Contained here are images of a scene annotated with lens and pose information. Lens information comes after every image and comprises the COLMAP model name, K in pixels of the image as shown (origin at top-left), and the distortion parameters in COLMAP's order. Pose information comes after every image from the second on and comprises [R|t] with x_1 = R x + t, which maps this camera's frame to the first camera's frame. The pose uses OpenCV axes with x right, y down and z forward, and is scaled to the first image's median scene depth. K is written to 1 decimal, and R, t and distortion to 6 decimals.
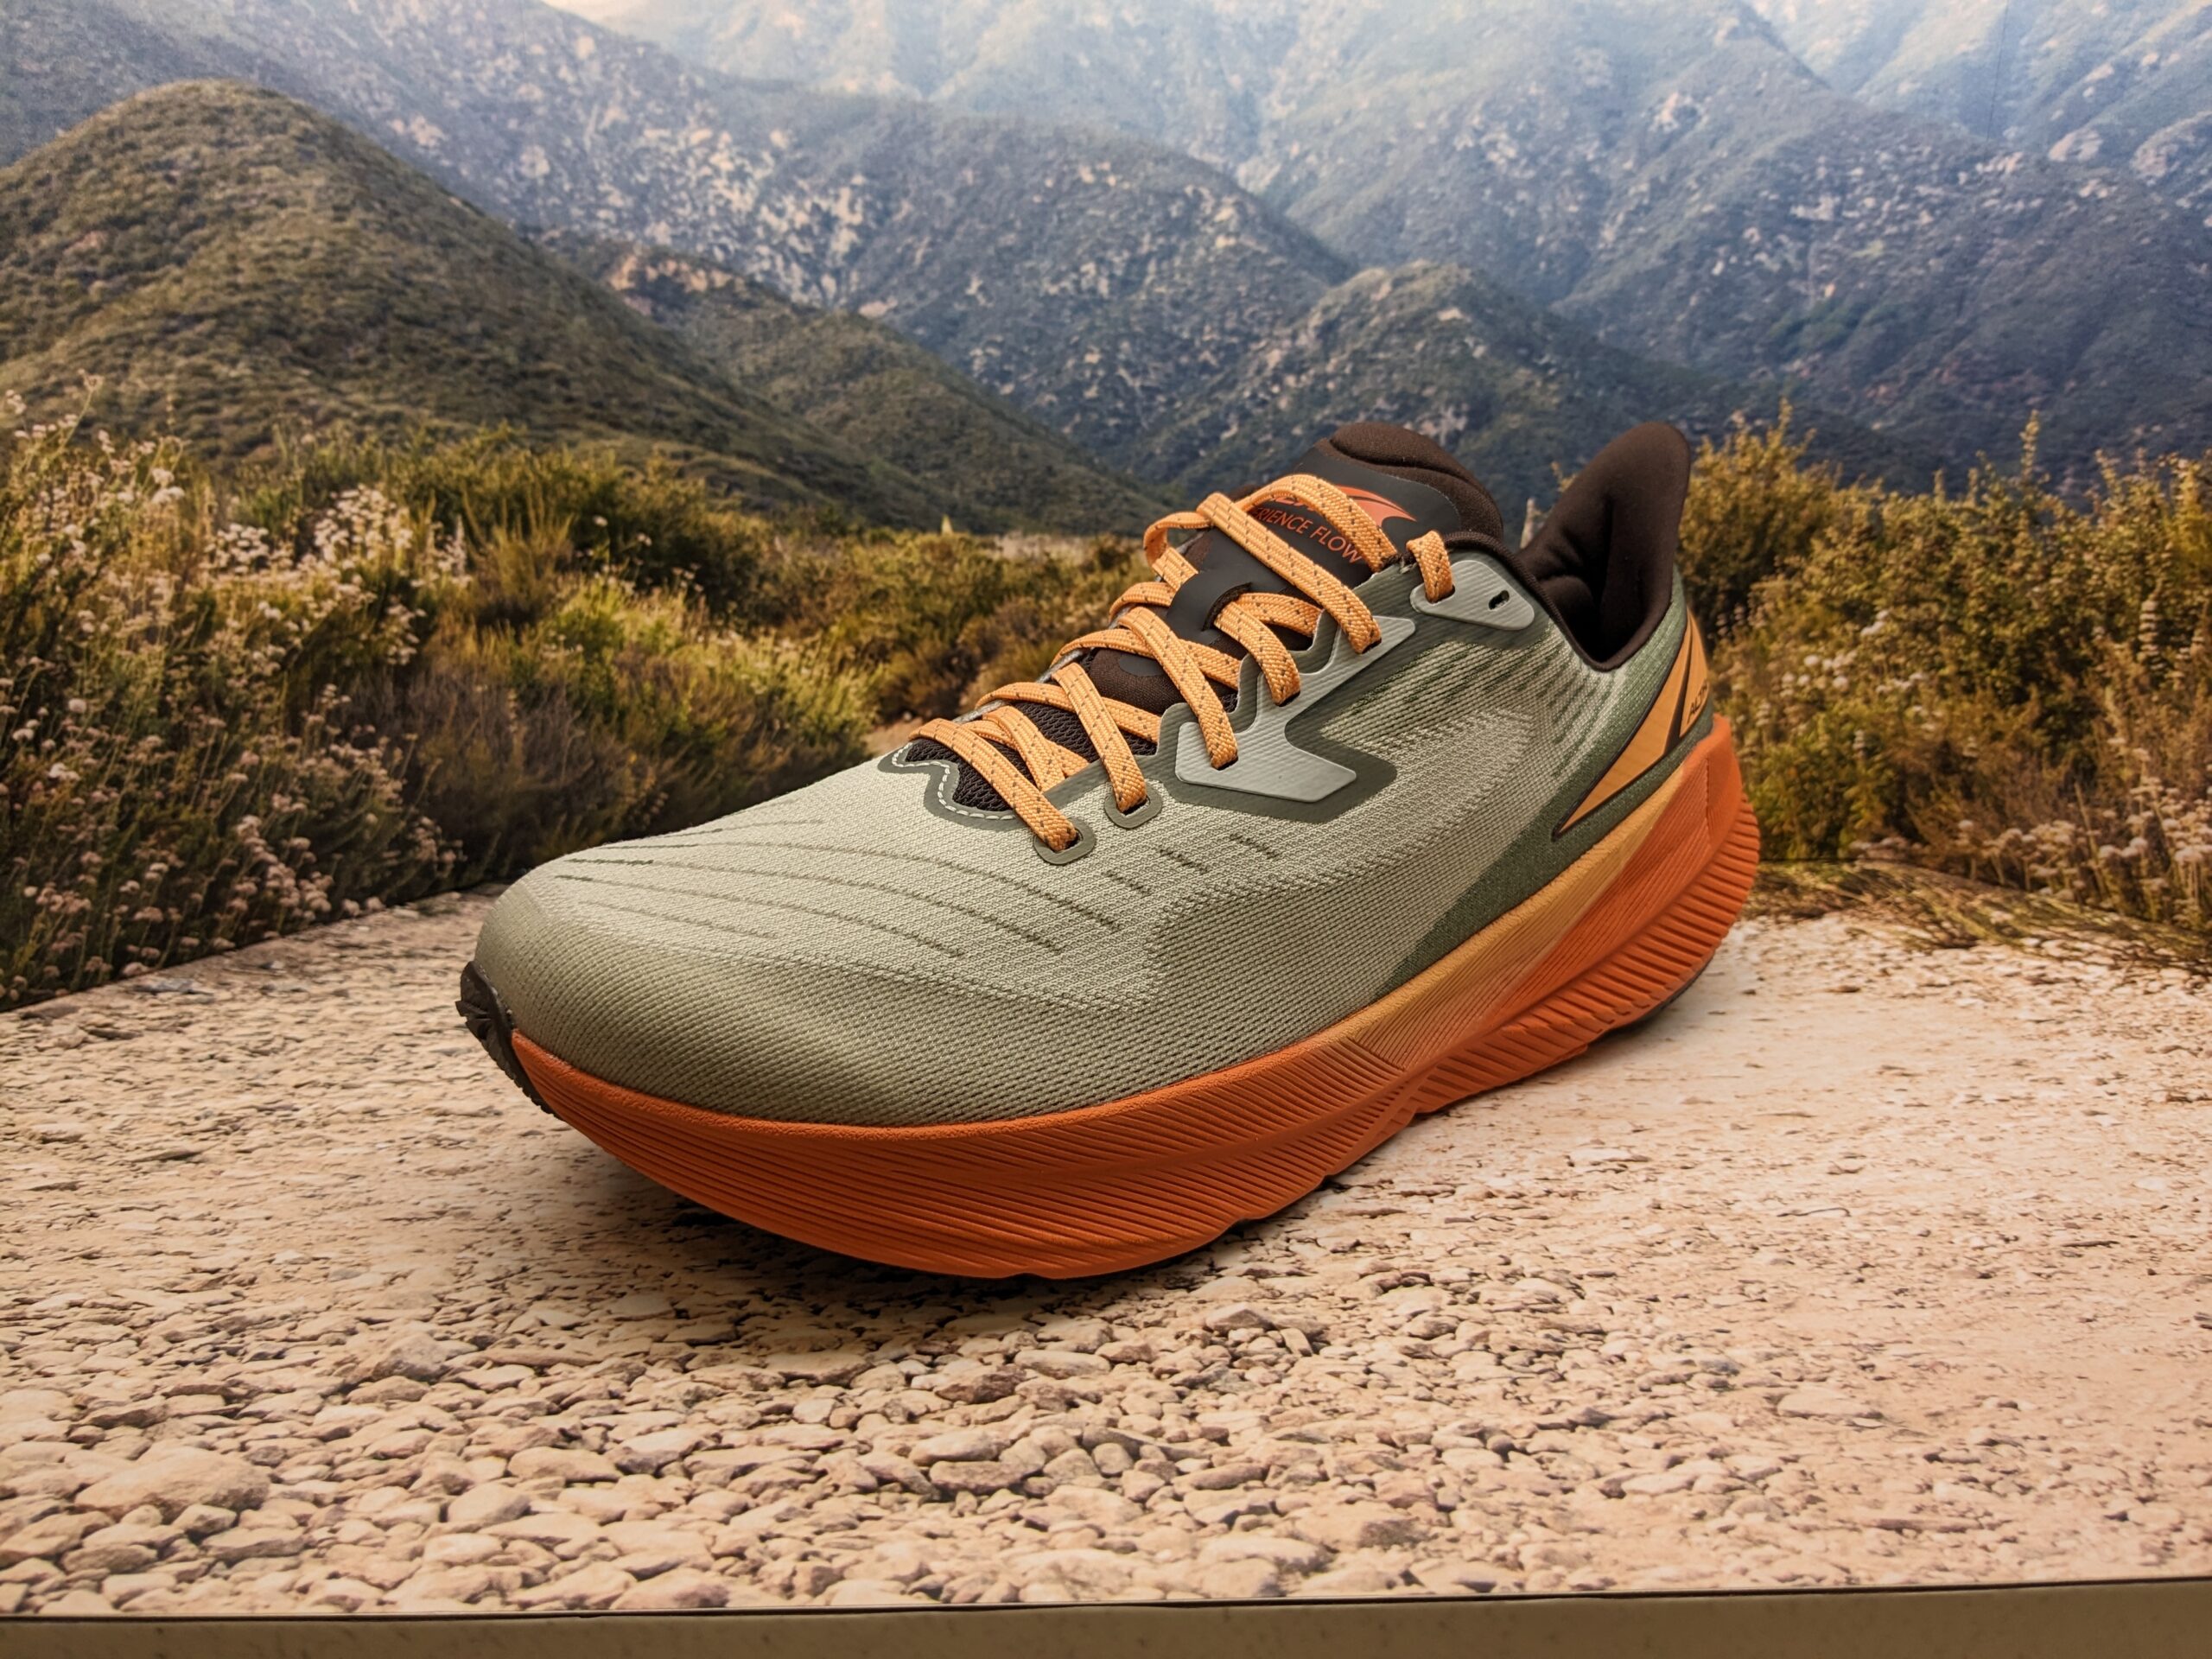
lens RADIAL K [[1856.0, 0, 1072.6], [0, 1856.0, 843.0], [0, 0, 1]] dist [0.020659, -0.072660]
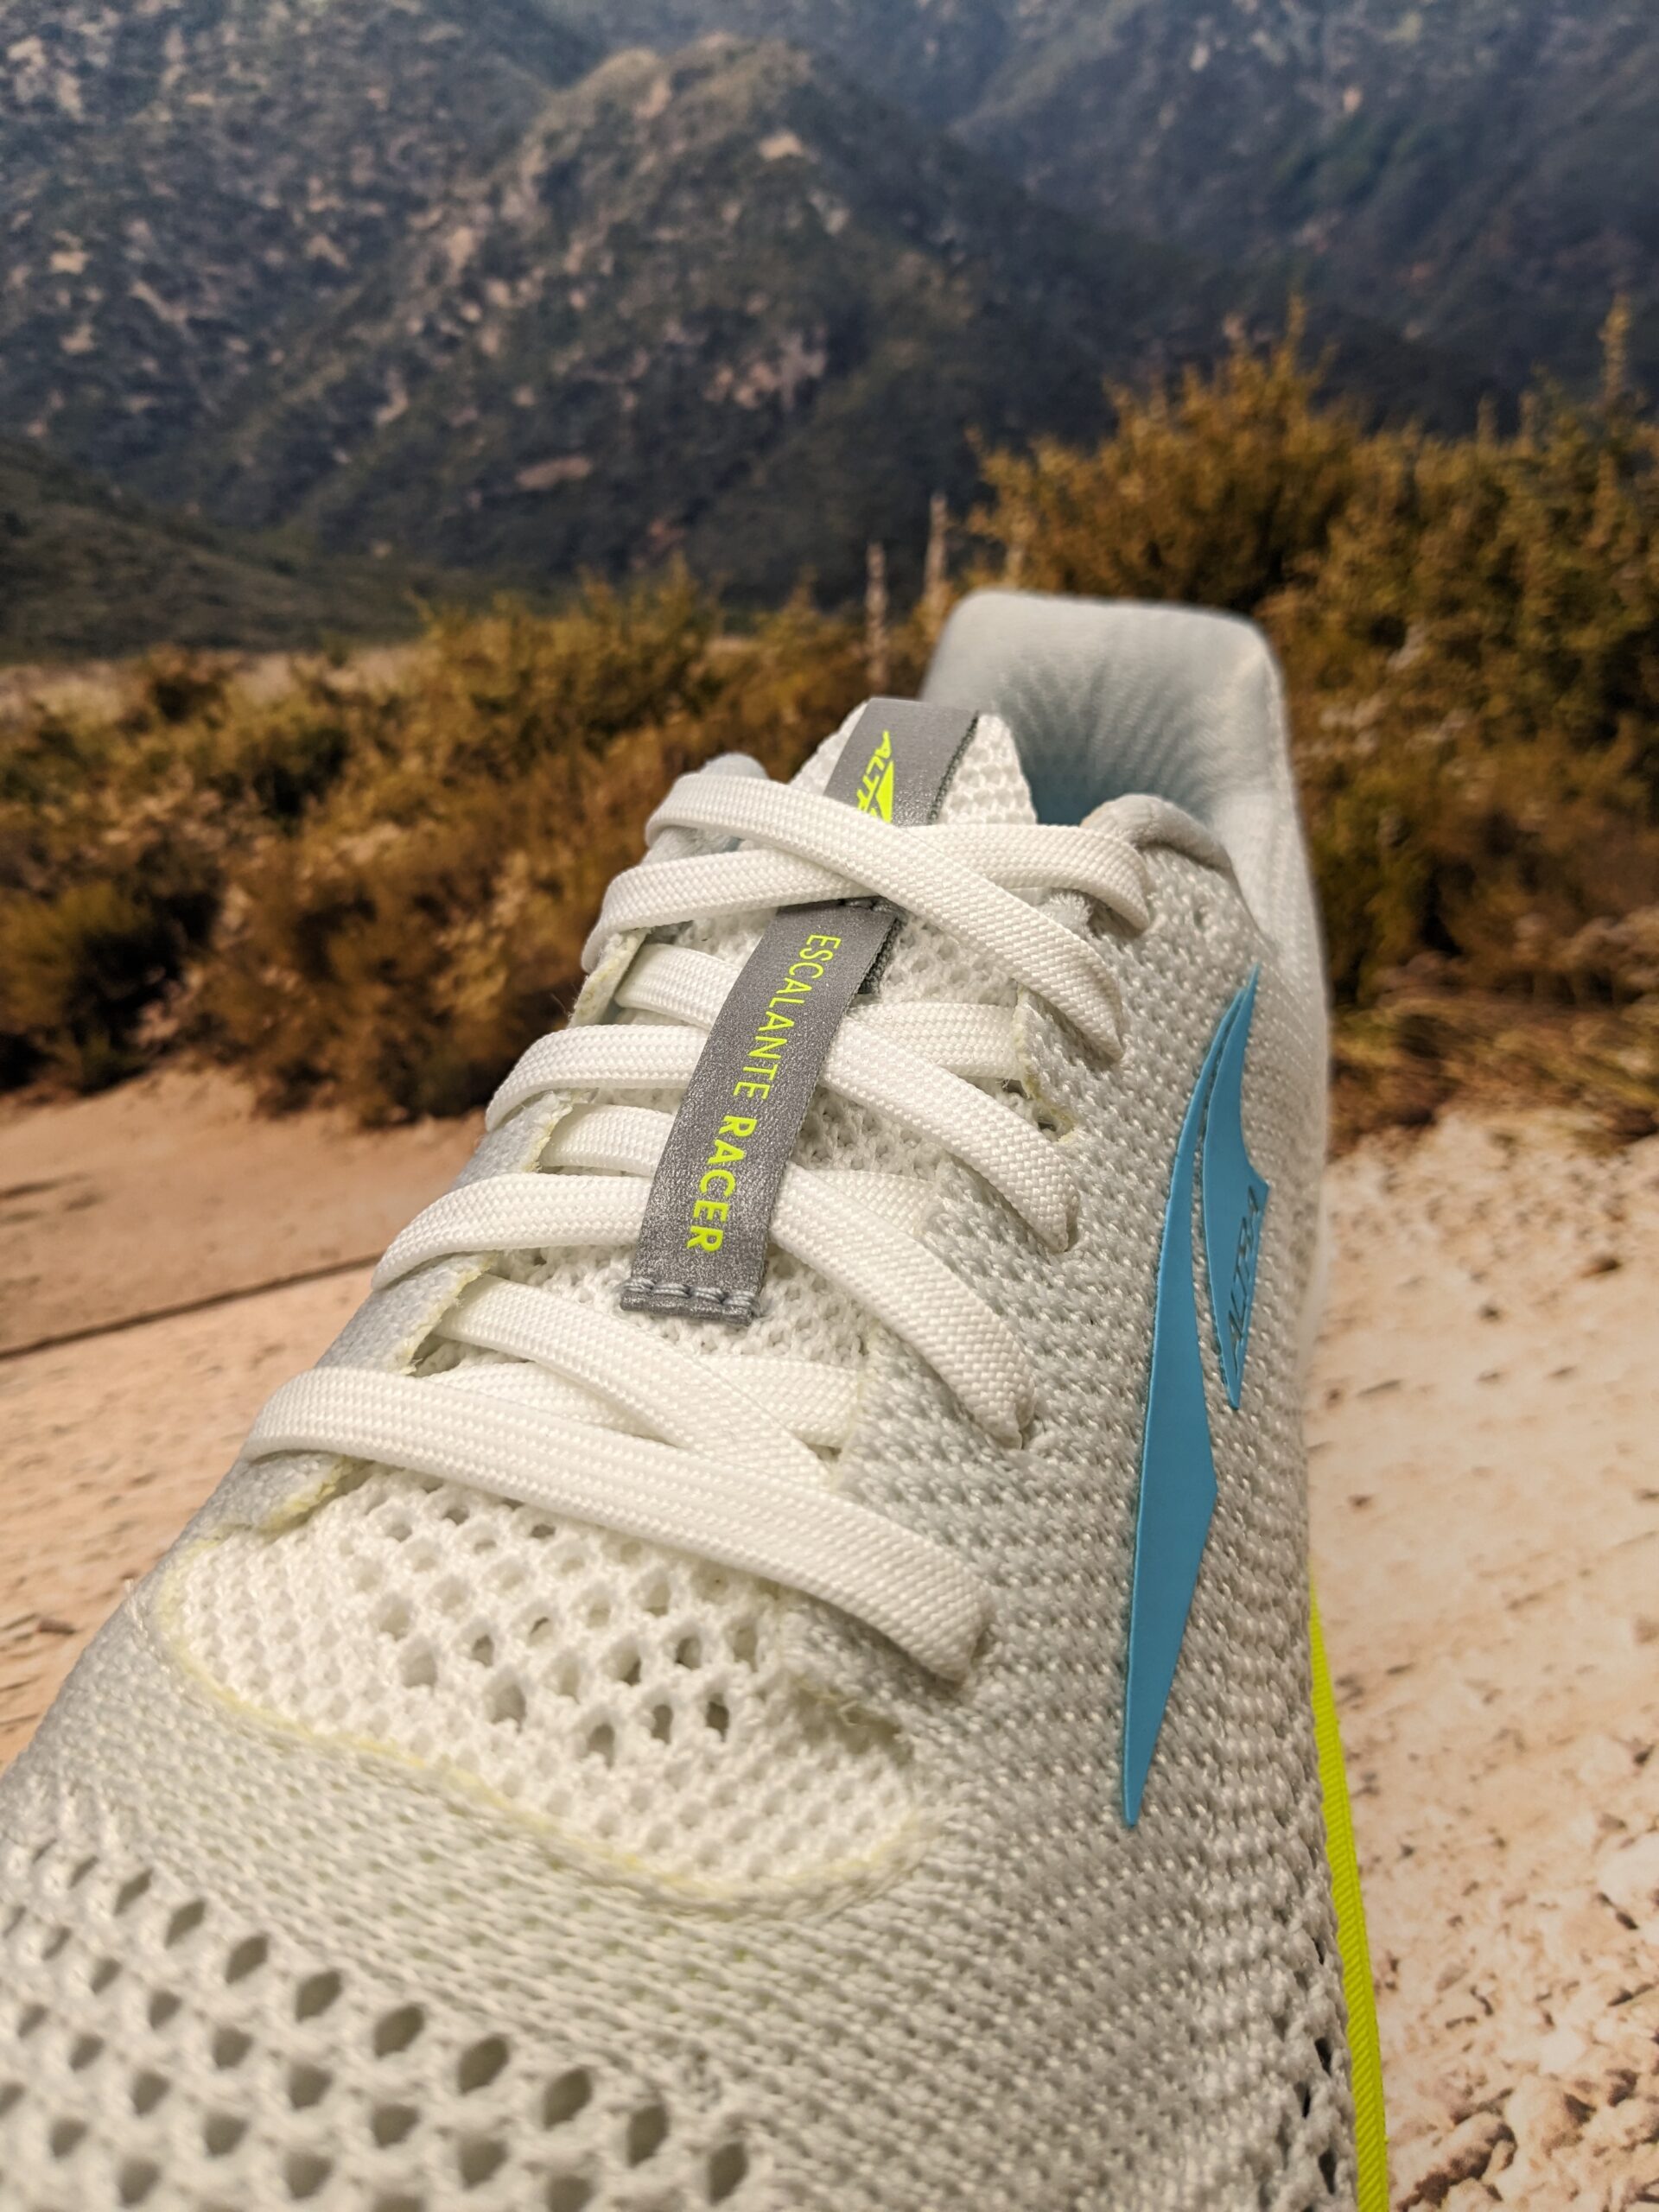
lens RADIAL K [[1906.5, 0, 816.4], [0, 1906.5, 1060.8], [0, 0, 1]] dist [-0.004691, -0.065106]
pose [[0.894936, -0.202658, 0.397515, -0.049061], [0.160931, 0.977543, 0.136057, -0.109887], [-0.416161, -0.057790, 0.907453, 0.518404]]
